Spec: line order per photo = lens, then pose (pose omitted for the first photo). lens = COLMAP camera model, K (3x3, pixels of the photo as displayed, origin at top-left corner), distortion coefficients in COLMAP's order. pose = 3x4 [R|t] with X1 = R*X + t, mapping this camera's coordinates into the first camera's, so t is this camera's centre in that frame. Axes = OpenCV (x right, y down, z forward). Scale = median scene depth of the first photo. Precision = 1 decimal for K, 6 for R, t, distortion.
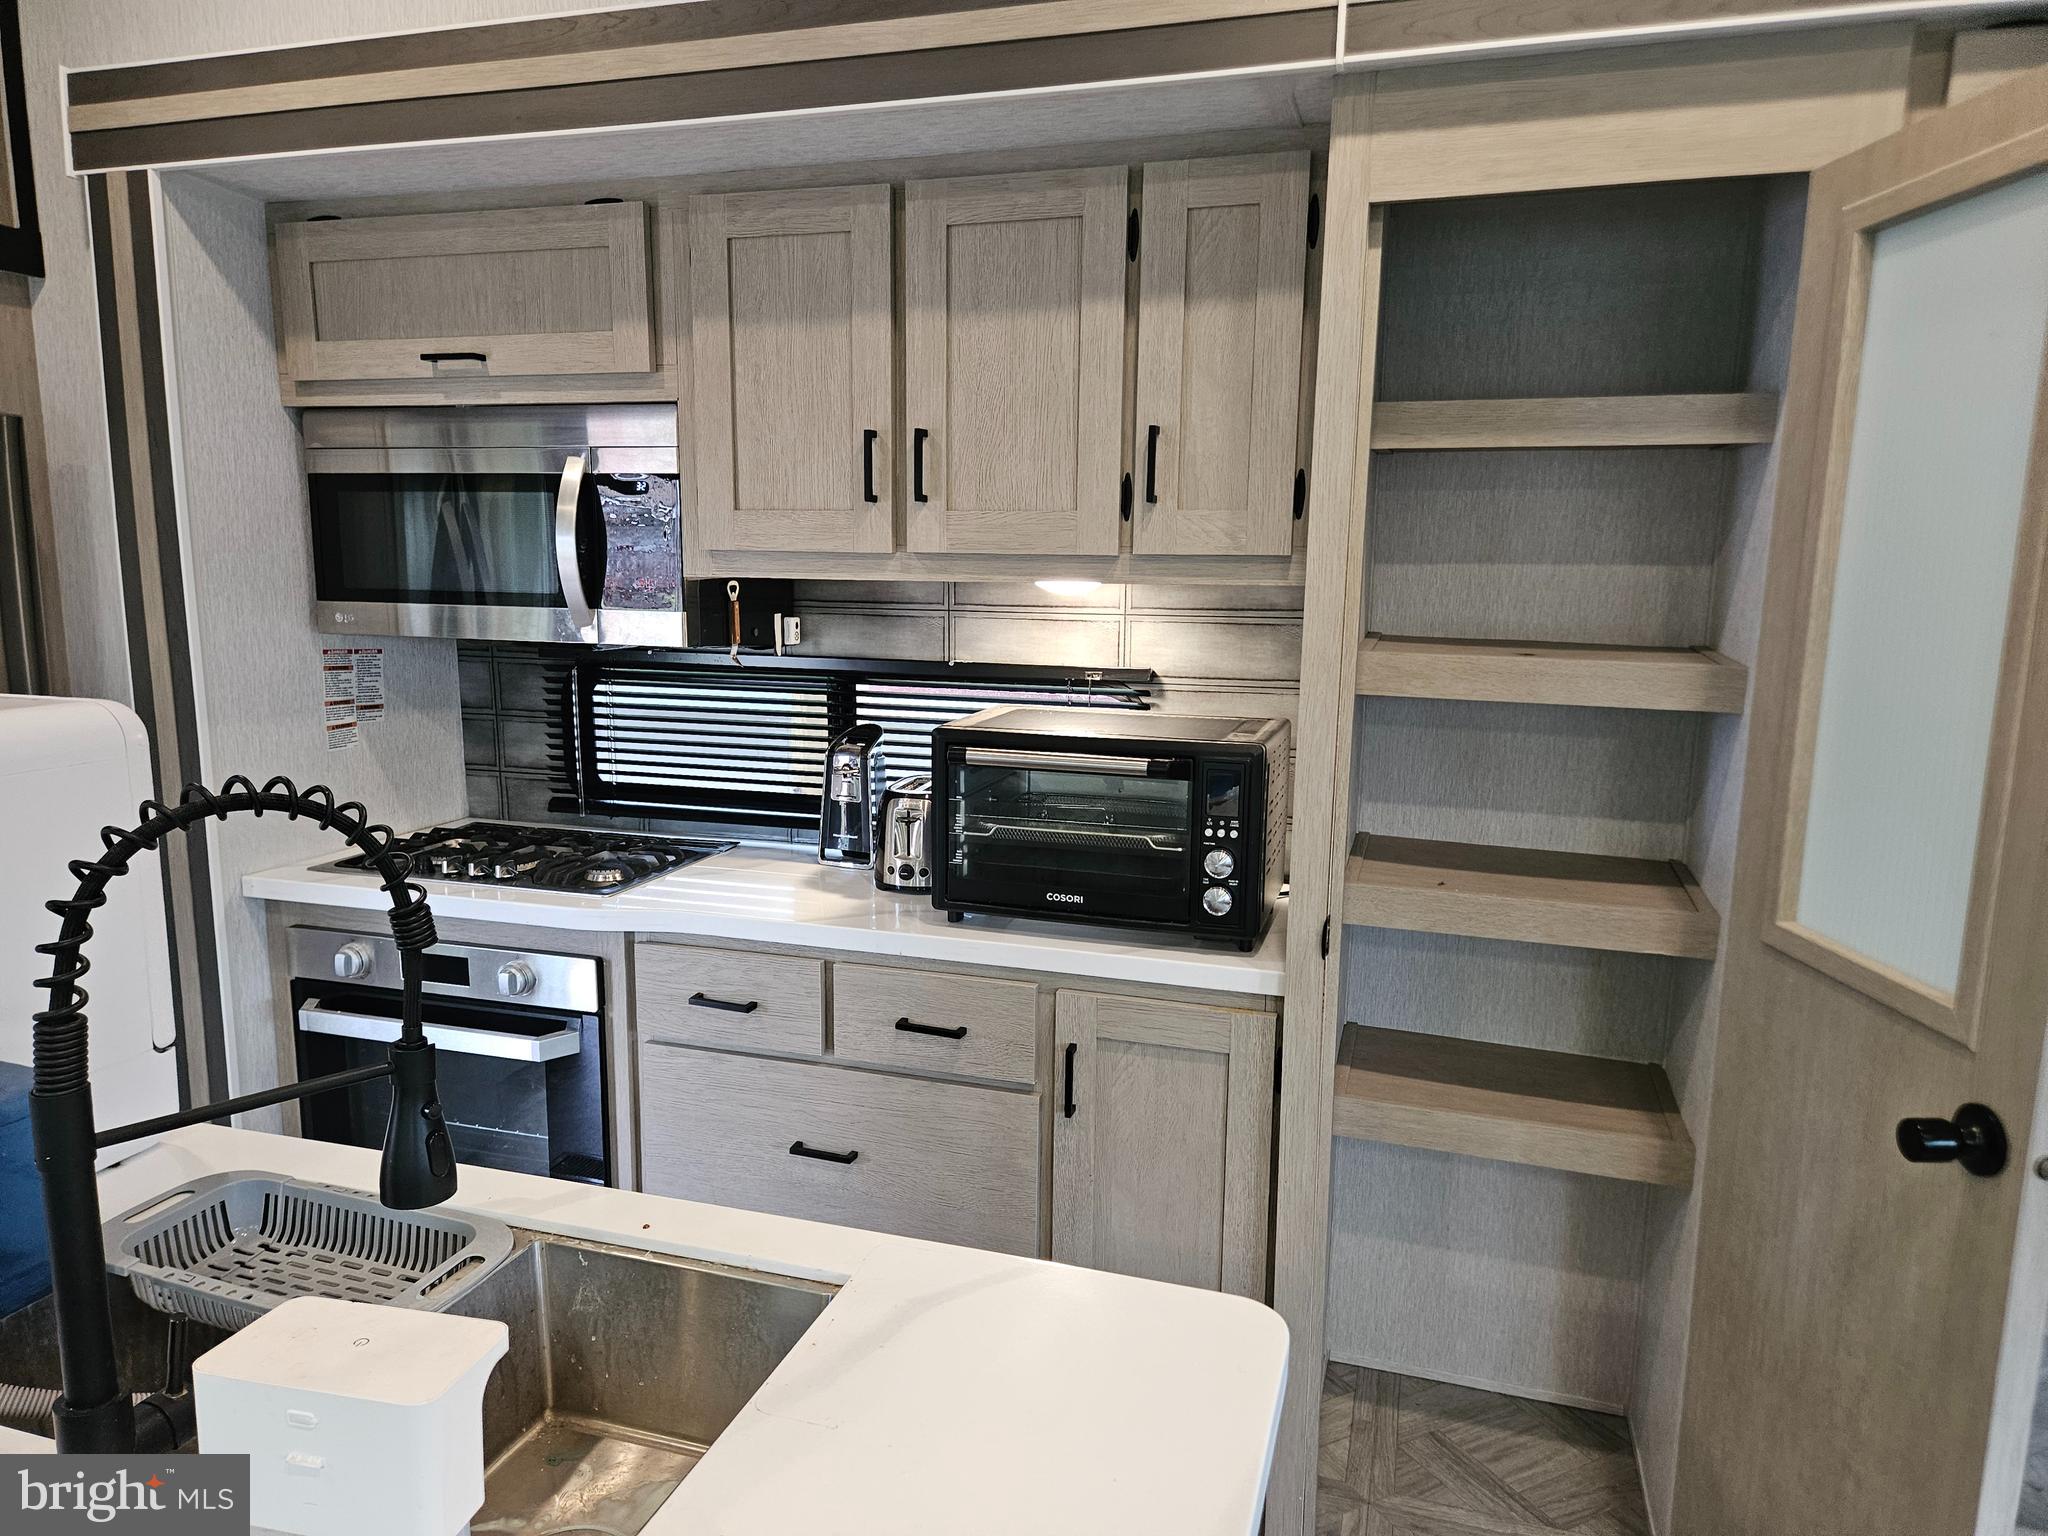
lens RADIAL K [[1323.9, 0, 1025.5], [0, 1323.9, 779.4], [0, 0, 1]] dist [0.040030, -0.000121]
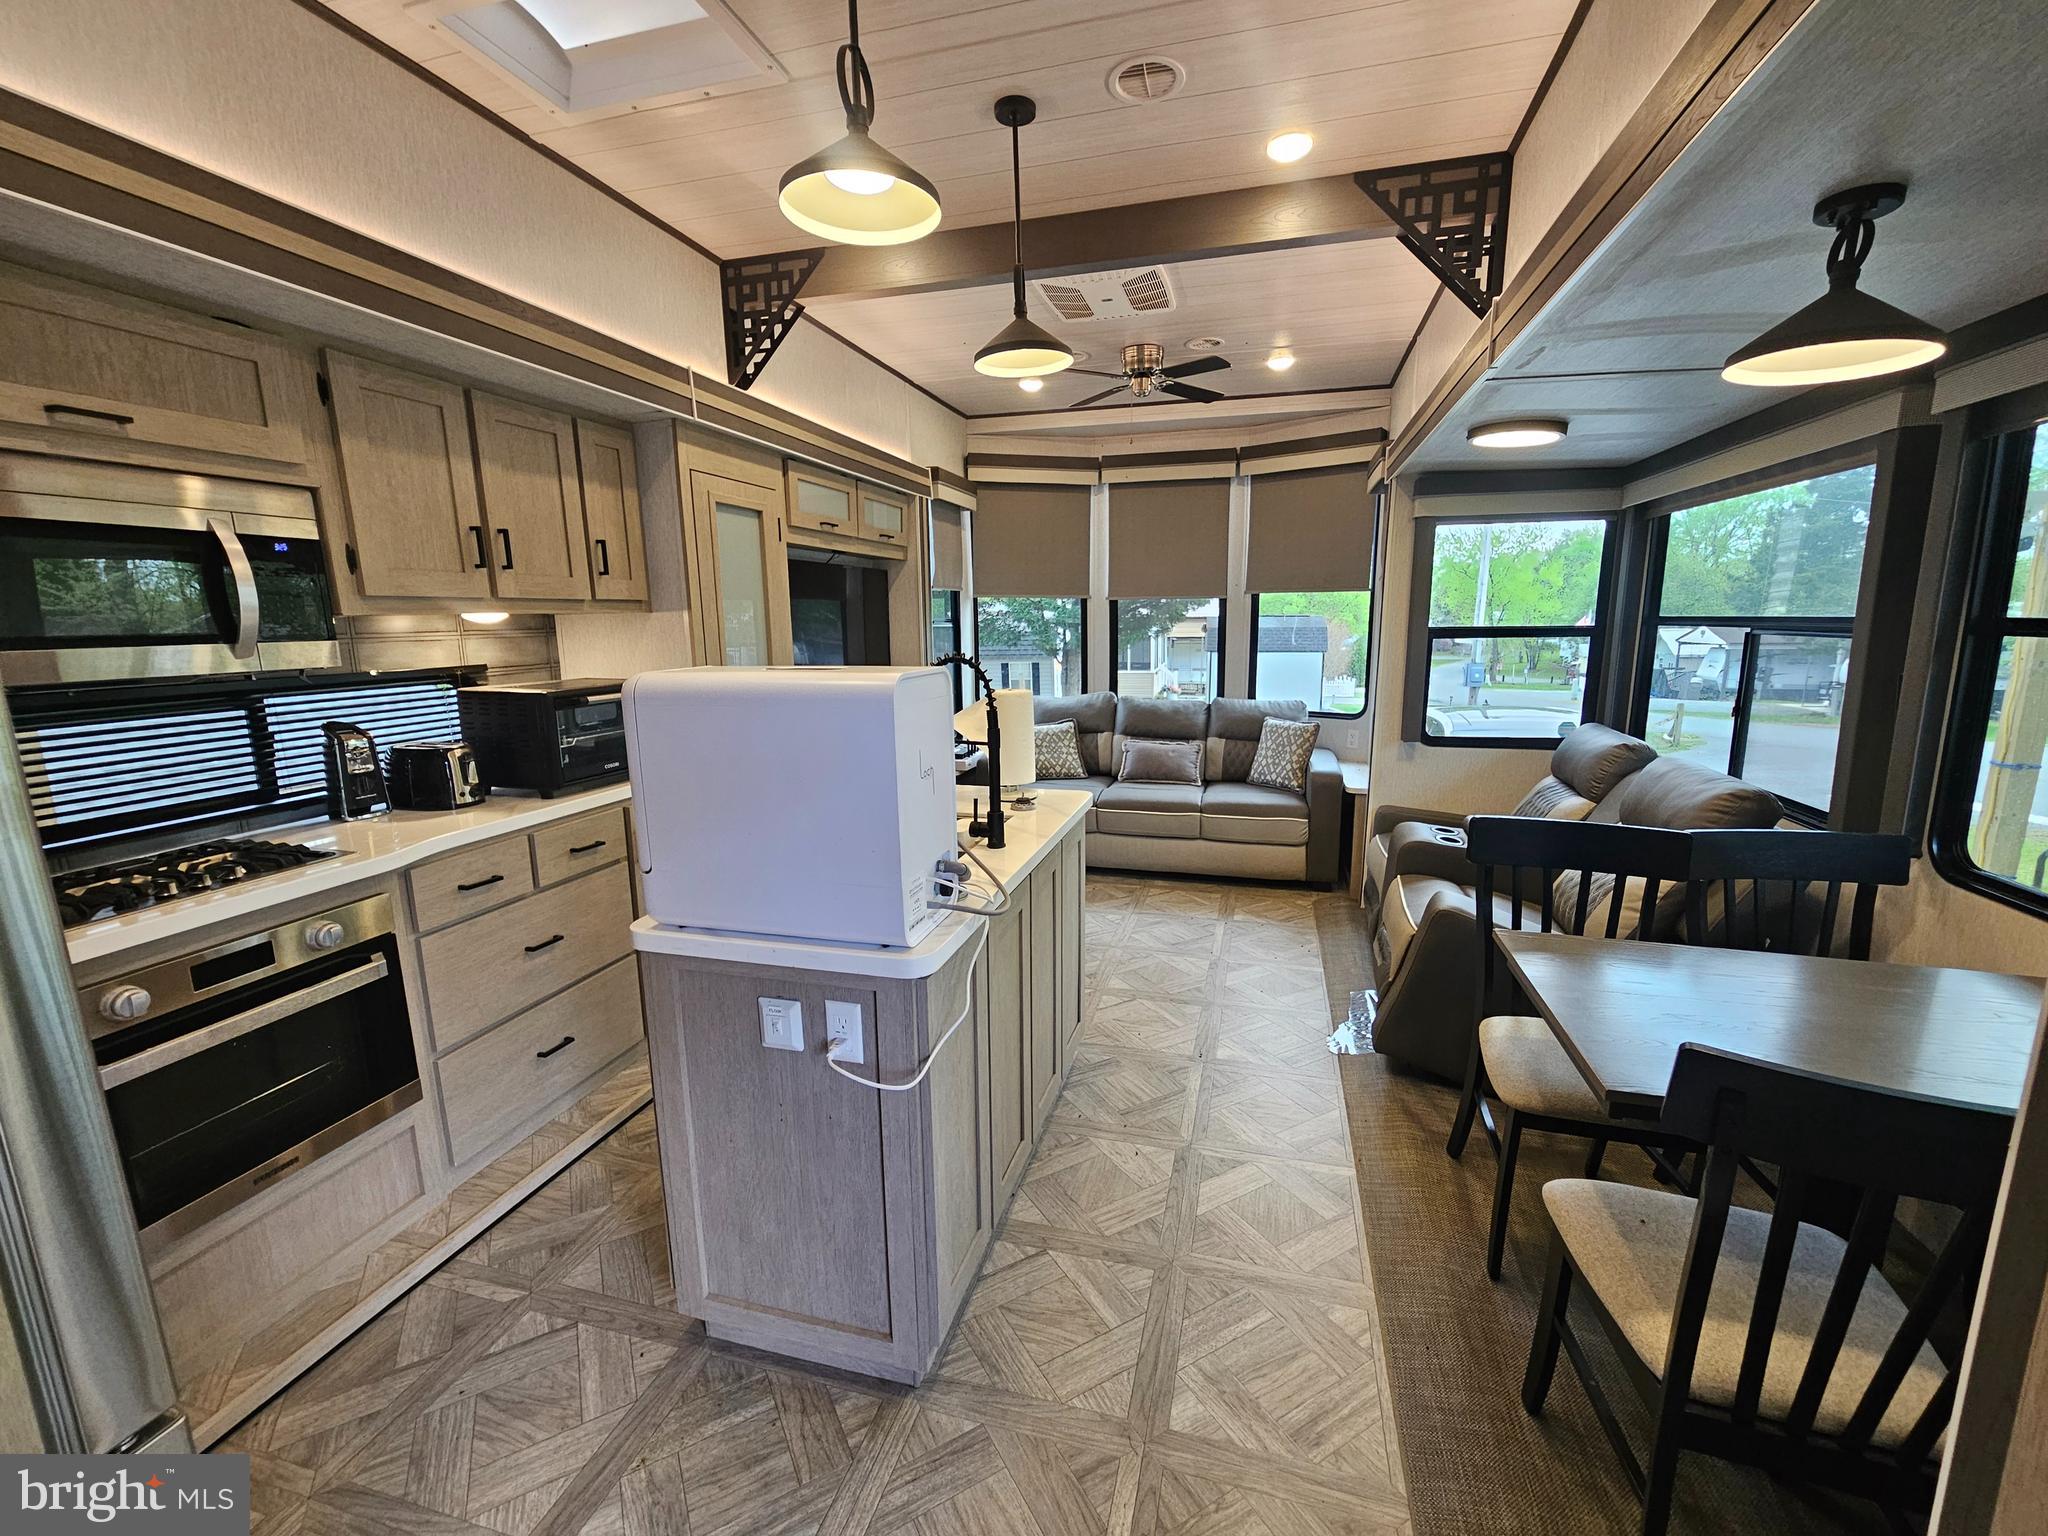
lens RADIAL K [[839.1, 0, 1039.7], [0, 839.1, 771.2], [0, 0, 1]] dist [-0.002175, 0.000580]
pose [[-0.024145, -0.199783, 0.979543, -1.169887], [0.166803, 0.965288, 0.200987, -0.049579], [-0.985695, 0.168243, 0.010017, 0.297750]]
